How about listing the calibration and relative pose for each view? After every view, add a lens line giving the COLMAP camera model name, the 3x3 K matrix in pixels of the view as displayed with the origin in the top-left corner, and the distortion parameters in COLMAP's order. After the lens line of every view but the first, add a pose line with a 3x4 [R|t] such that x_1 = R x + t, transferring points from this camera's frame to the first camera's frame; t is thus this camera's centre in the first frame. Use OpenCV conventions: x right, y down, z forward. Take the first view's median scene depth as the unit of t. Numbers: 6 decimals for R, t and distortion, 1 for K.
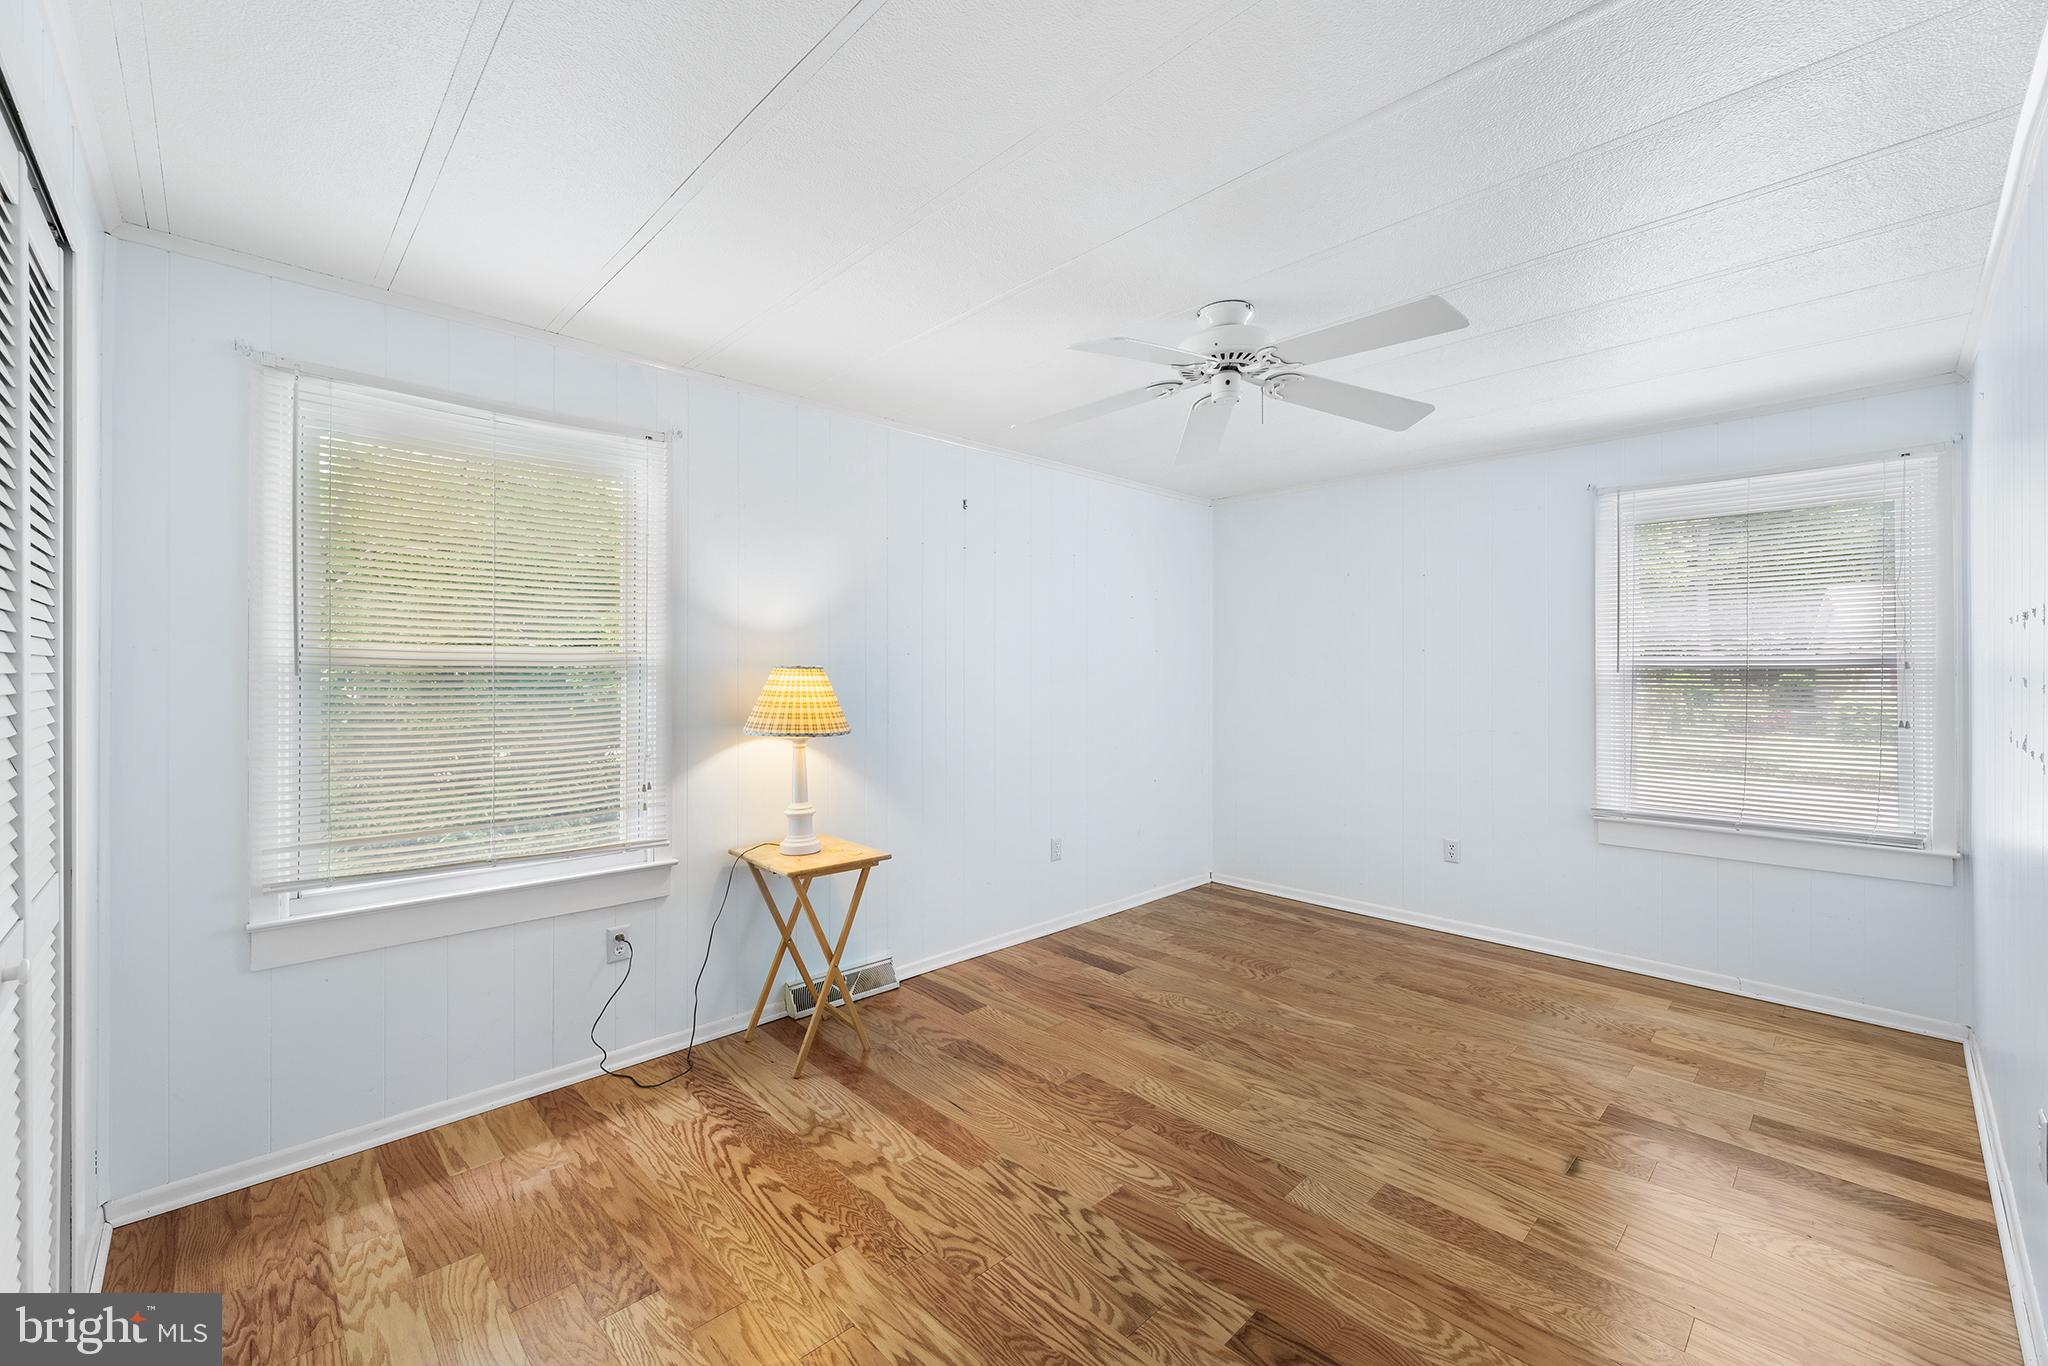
lens RADIAL K [[827.1, 0, 1018.4], [0, 827.1, 677.0], [0, 0, 1]] dist [-0.002347, -0.001447]
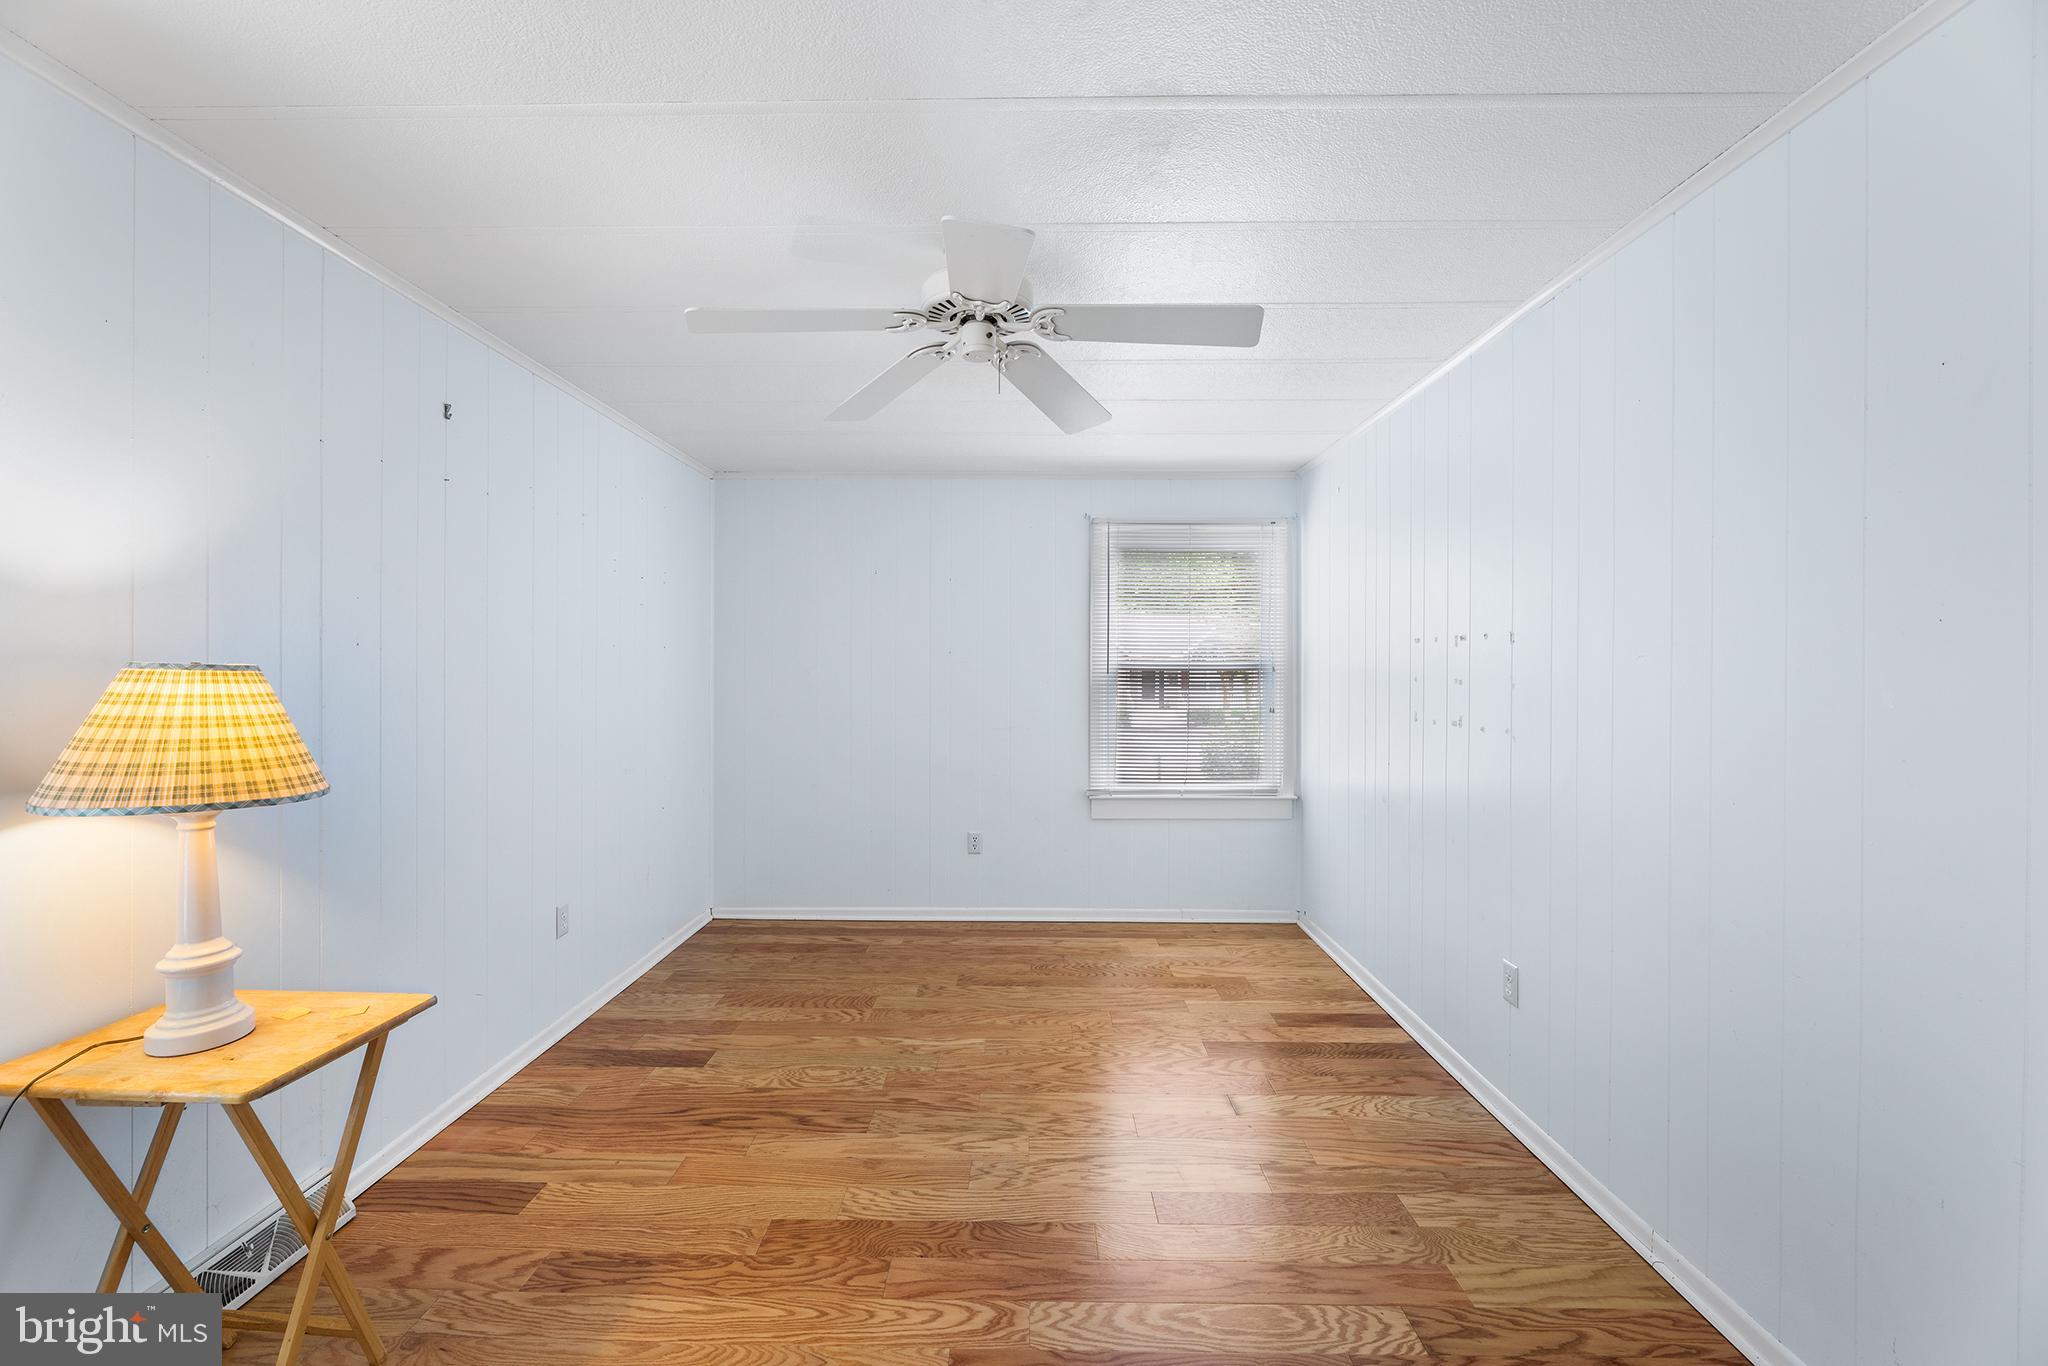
lens RADIAL K [[827.1, 0, 1020.1], [0, 827.1, 679.8], [0, 0, 1]] dist [-0.002347, -0.001447]
pose [[0.702170, -0.005869, 0.711985, -0.309483], [0.003930, 0.999983, 0.004368, -0.004879], [-0.711998, -0.000270, 0.702181, 0.353328]]
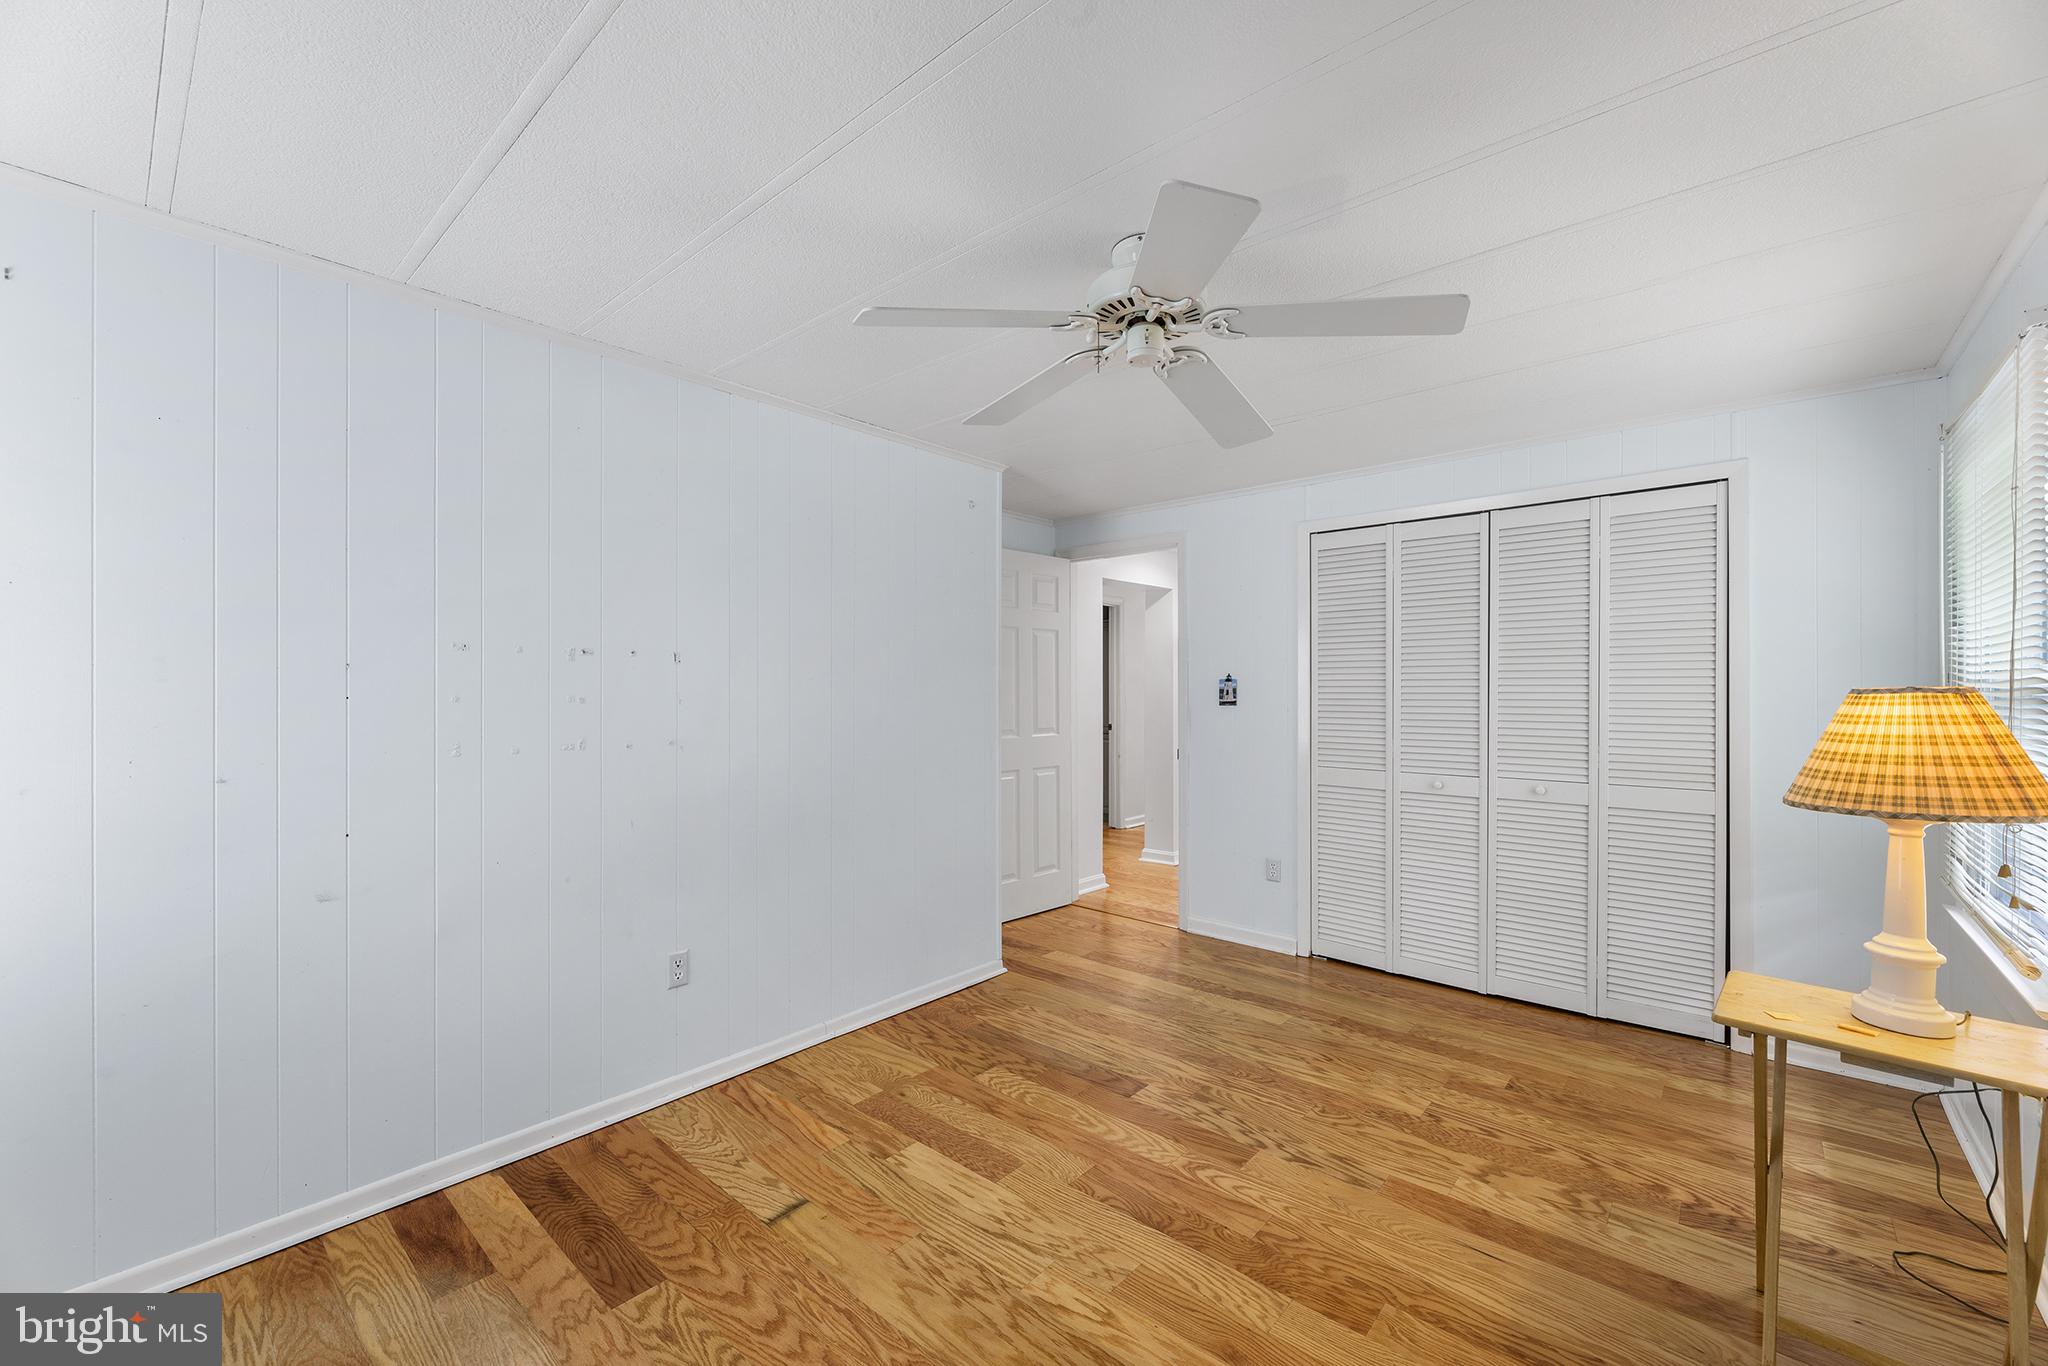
lens RADIAL K [[827.1, 0, 1021.1], [0, 827.1, 685.7], [0, 0, 1]] dist [-0.002347, -0.001447]
pose [[-0.996511, -0.000756, -0.083460, 0.424335], [-0.001275, 0.999980, 0.006166, -0.019080], [0.083454, 0.006251, -0.996492, 1.728725]]
